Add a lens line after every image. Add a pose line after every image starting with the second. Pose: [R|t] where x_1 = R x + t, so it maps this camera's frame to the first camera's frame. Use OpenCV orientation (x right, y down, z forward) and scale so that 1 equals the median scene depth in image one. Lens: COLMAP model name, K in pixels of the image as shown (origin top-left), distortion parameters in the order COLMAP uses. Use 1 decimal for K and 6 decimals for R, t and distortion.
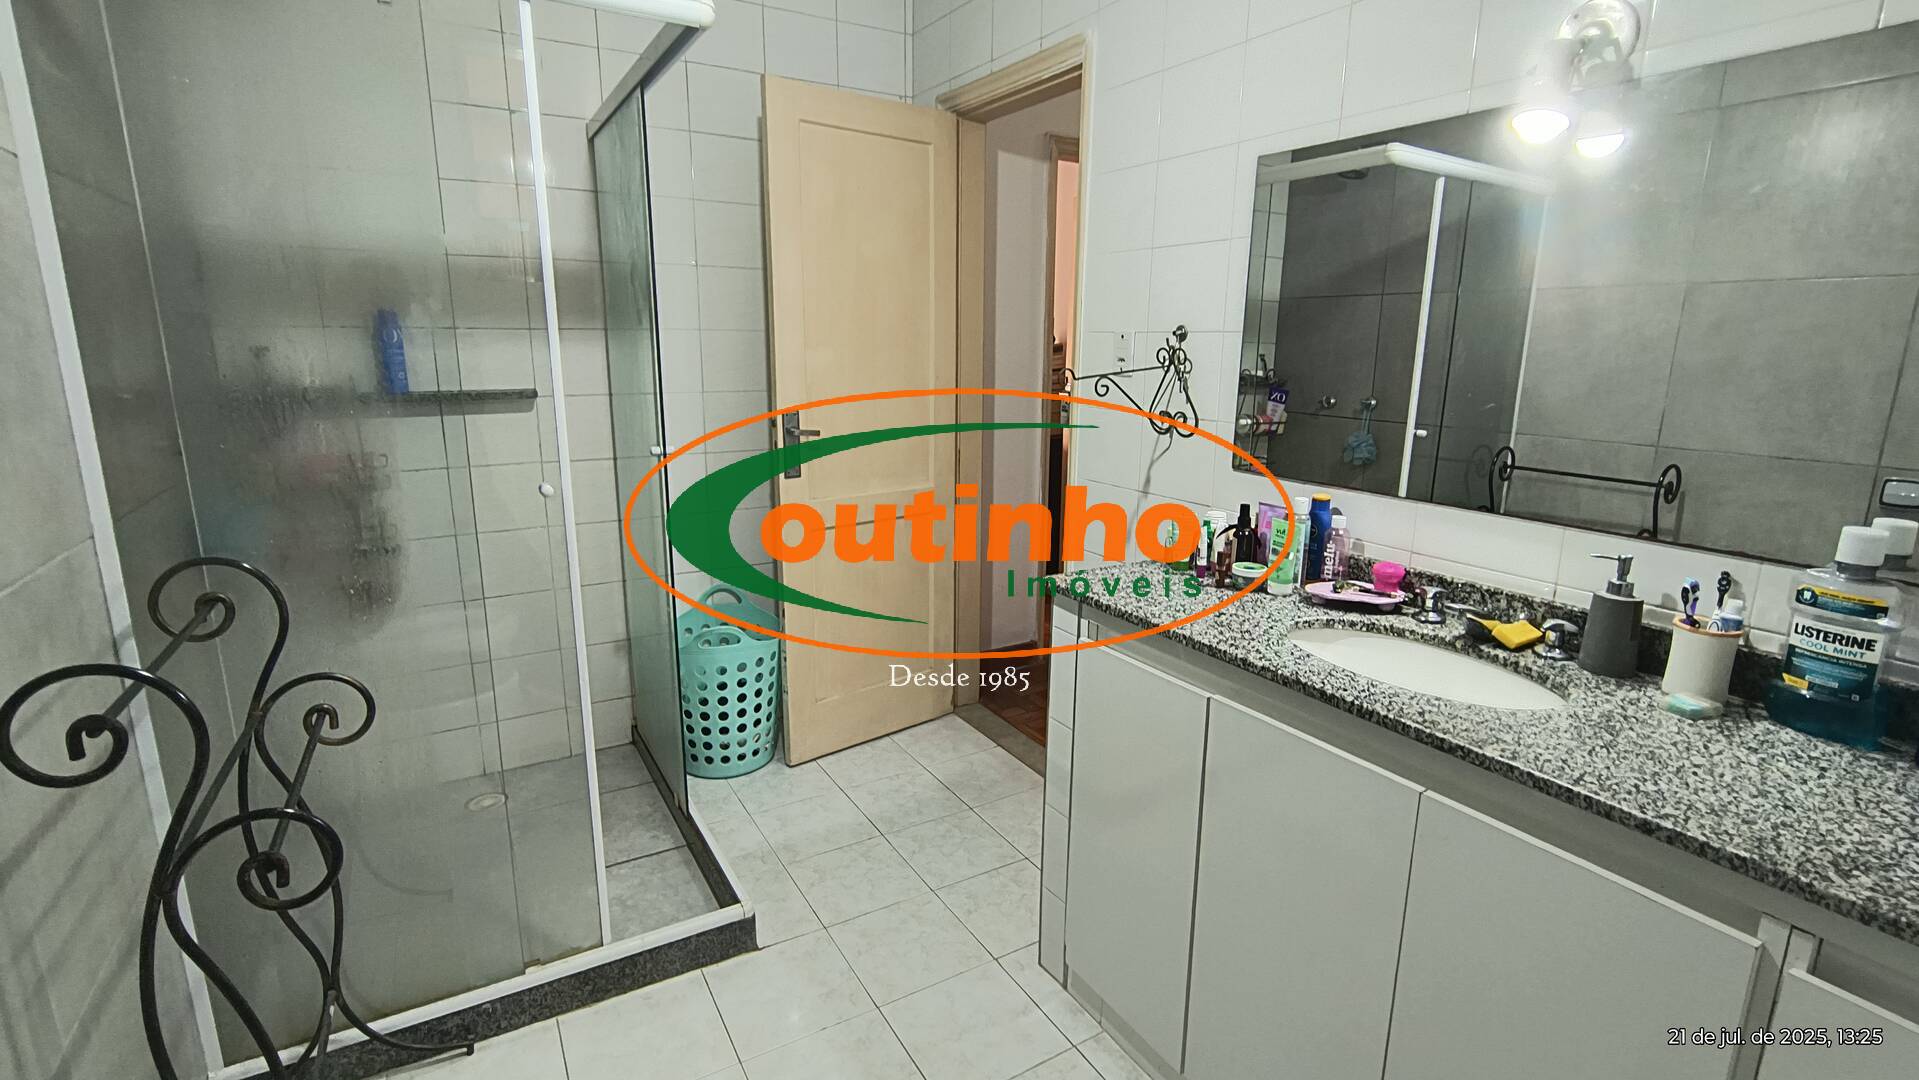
lens RADIAL K [[883.9, 0, 959.3], [0, 883.9, 528.3], [0, 0, 1]] dist [-0.000018, 0.000758]
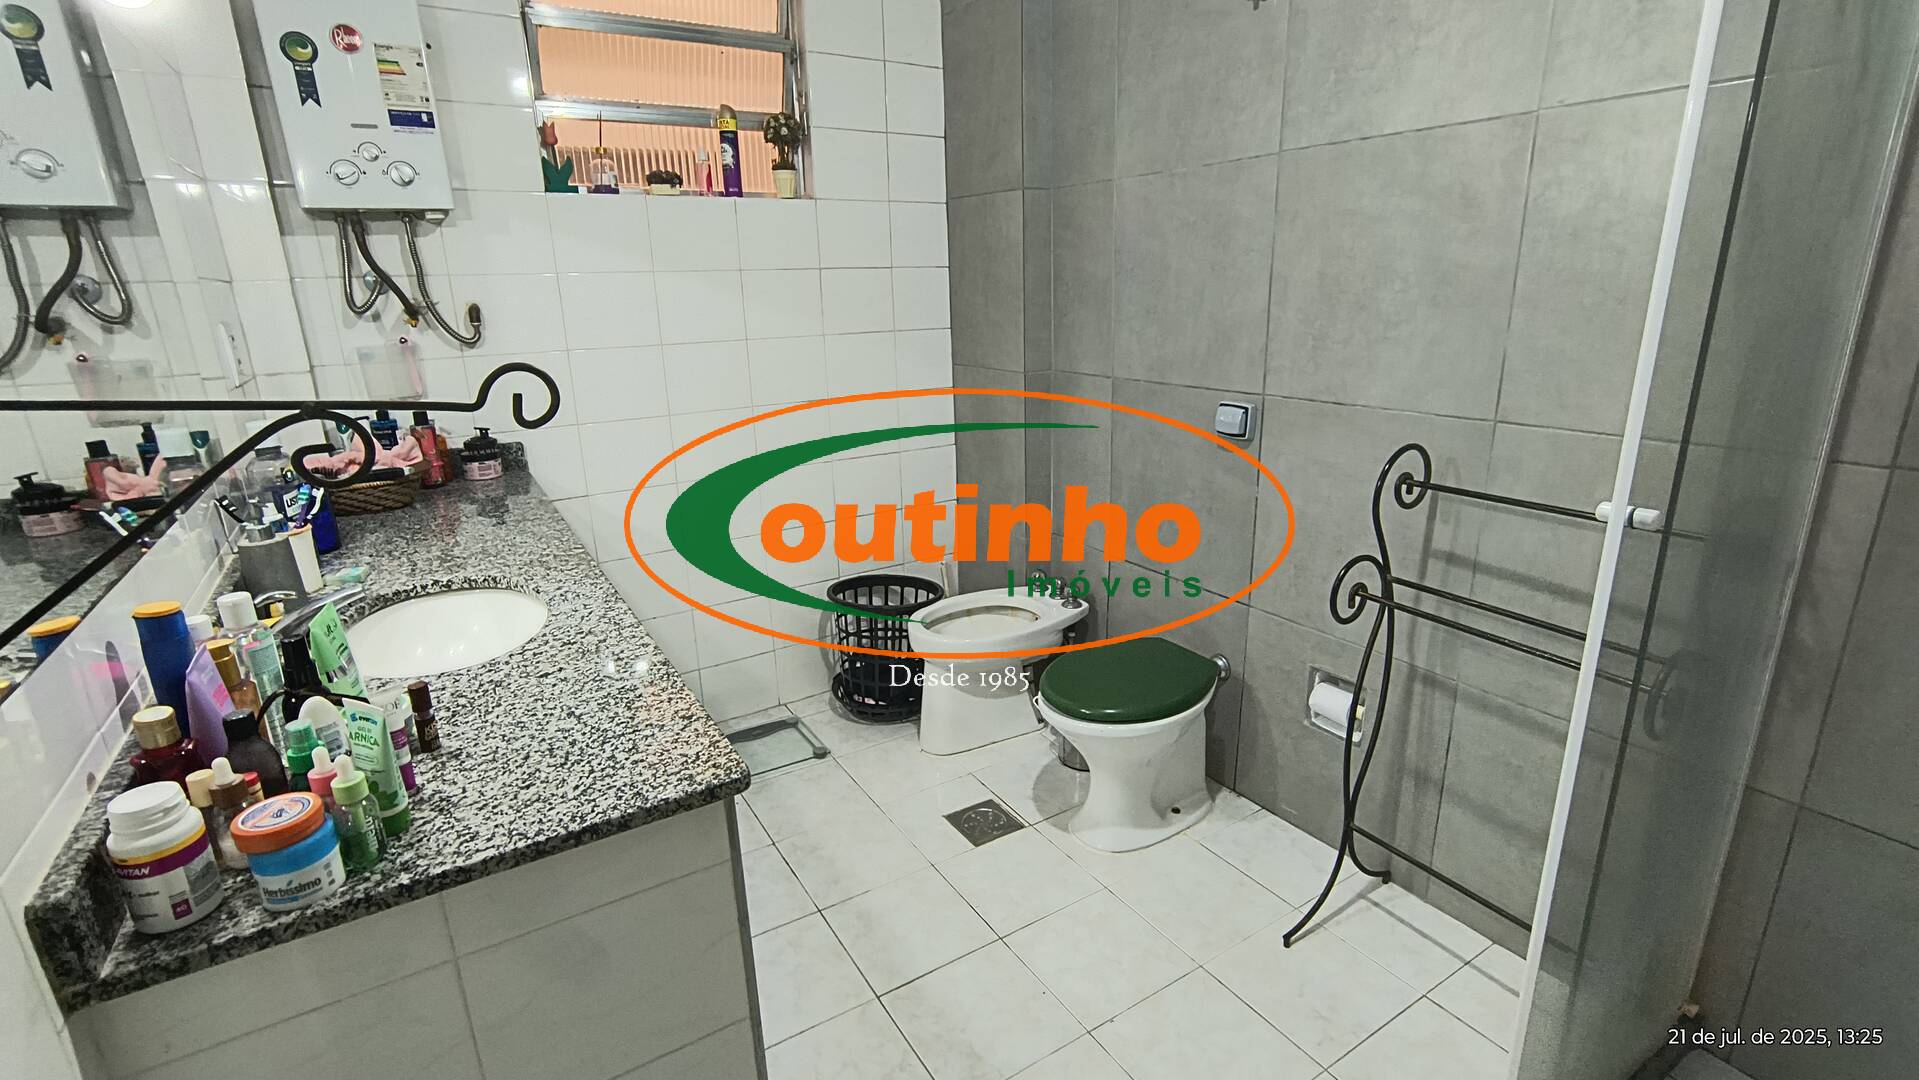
lens RADIAL K [[881.0, 0, 960.8], [0, 881.0, 531.3], [0, 0, 1]] dist [-0.002980, 0.002268]
pose [[-0.999659, 0.021280, -0.015136, -0.017937], [0.011588, 0.880907, 0.473148, -0.289498], [0.023402, 0.472811, -0.880853, 1.391130]]
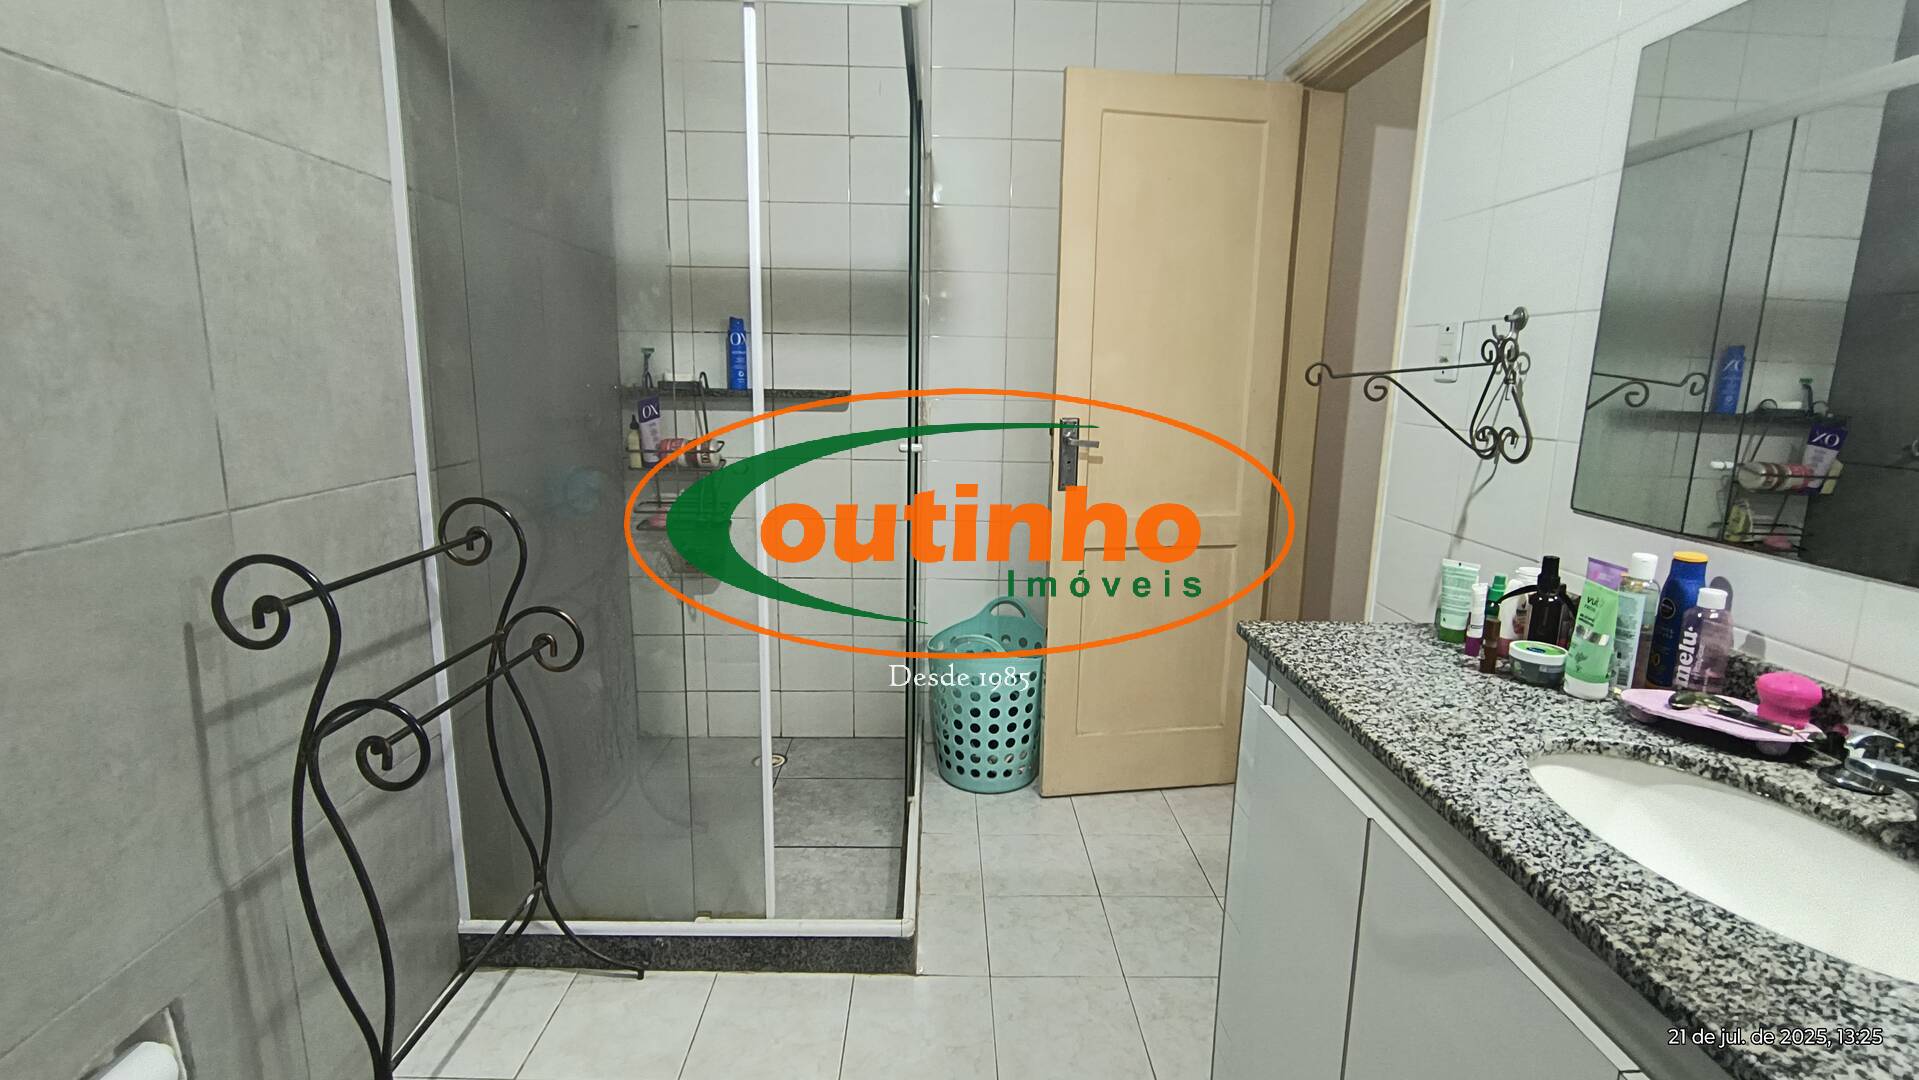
lens RADIAL K [[881.0, 0, 960.8], [0, 881.0, 531.3], [0, 0, 1]] dist [-0.002980, 0.002268]
pose [[0.872954, 0.095465, -0.478371, 0.250616], [-0.113181, 0.993540, -0.008266, 0.010237], [0.474491, 0.061359, 0.878119, 0.193611]]
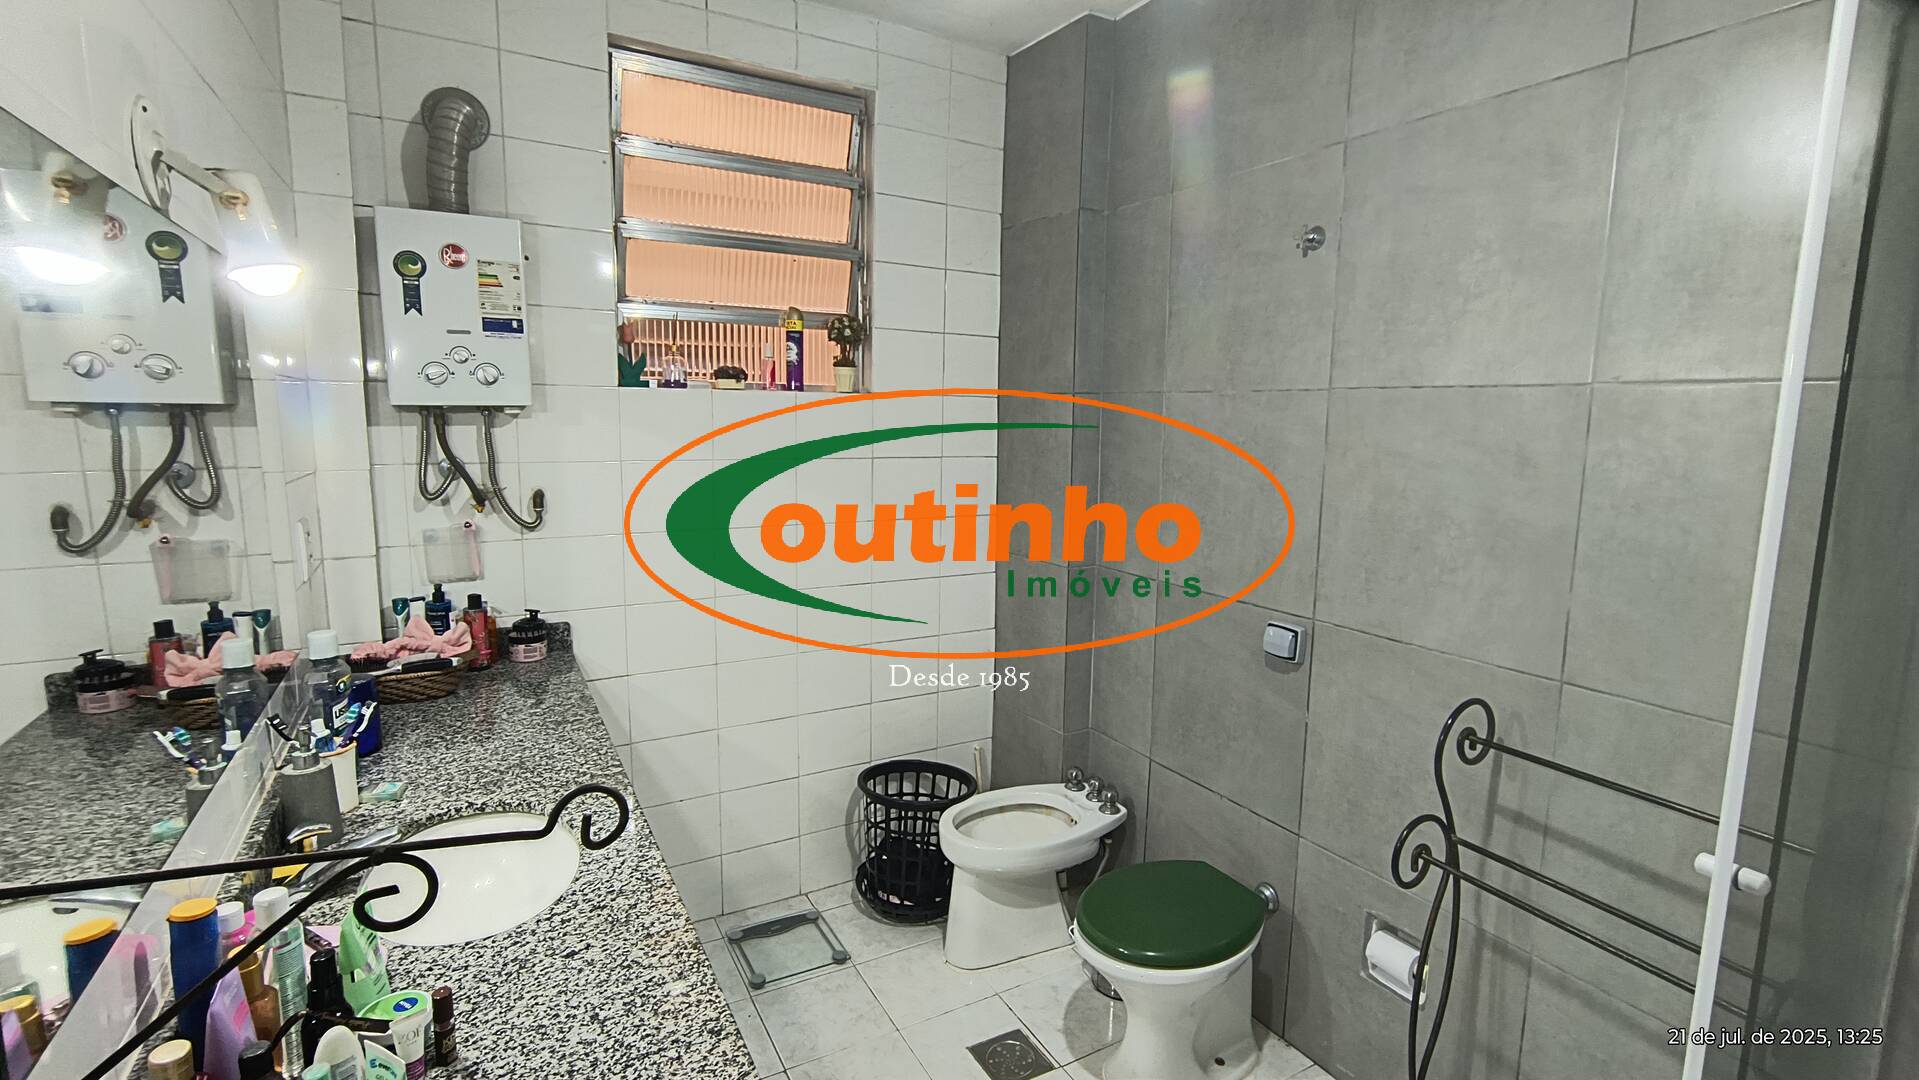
lens RADIAL K [[881.0, 0, 960.8], [0, 881.0, 531.3], [0, 0, 1]] dist [-0.002980, 0.002268]
pose [[-0.999444, -0.026338, 0.020433, 0.000090], [-0.017811, 0.940064, 0.340533, -0.384814], [-0.028178, 0.339980, -0.940011, 1.340361]]
